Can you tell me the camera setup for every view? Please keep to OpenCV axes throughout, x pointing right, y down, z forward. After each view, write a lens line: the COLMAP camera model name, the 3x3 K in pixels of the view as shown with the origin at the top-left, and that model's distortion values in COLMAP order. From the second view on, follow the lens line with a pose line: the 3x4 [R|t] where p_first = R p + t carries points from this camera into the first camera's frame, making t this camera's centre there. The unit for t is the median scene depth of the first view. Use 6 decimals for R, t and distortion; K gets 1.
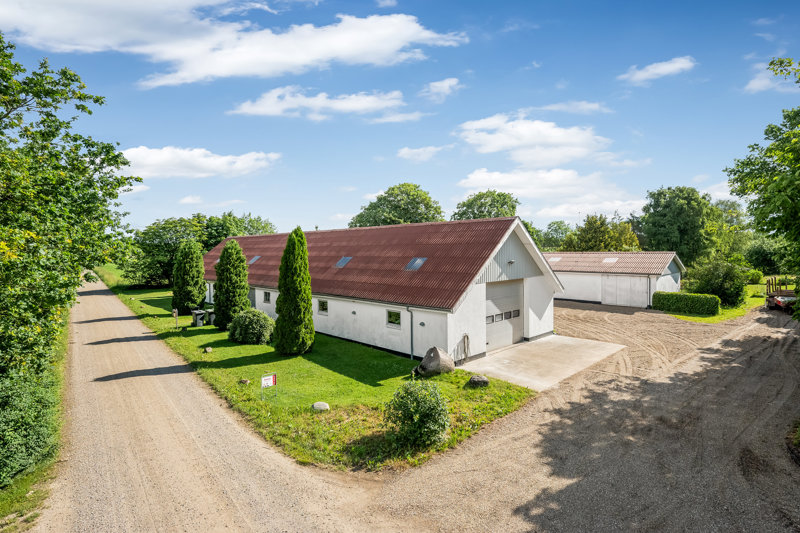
lens RADIAL K [[419.7, 0, 400.0], [0, 419.7, 266.5], [0, 0, 1]] dist [0.000013, -0.000005]
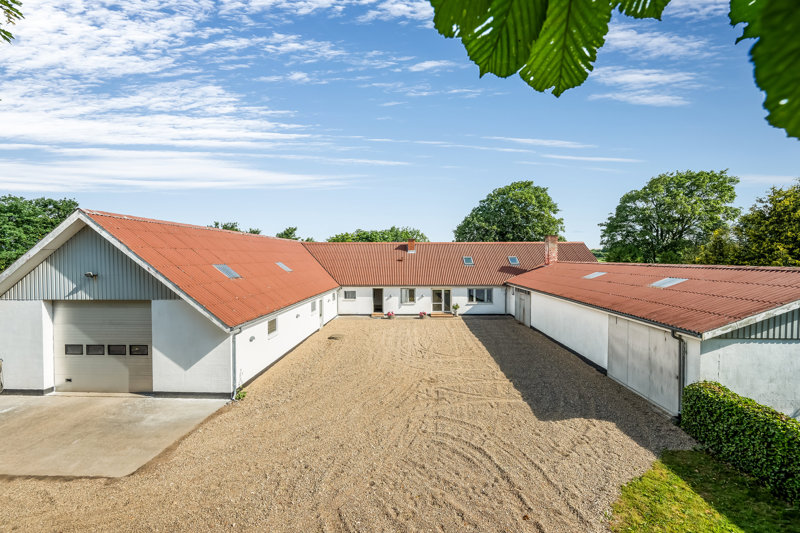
lens RADIAL K [[314.8, 0, 400.0], [0, 314.8, 266.5], [0, 0, 1]] dist [0.000184, -0.000016]
pose [[0.674201, 0.015364, -0.738388, 0.935810], [-0.033096, 0.999408, -0.009425, -0.033765], [0.737806, 0.030792, 0.674310, 0.955649]]
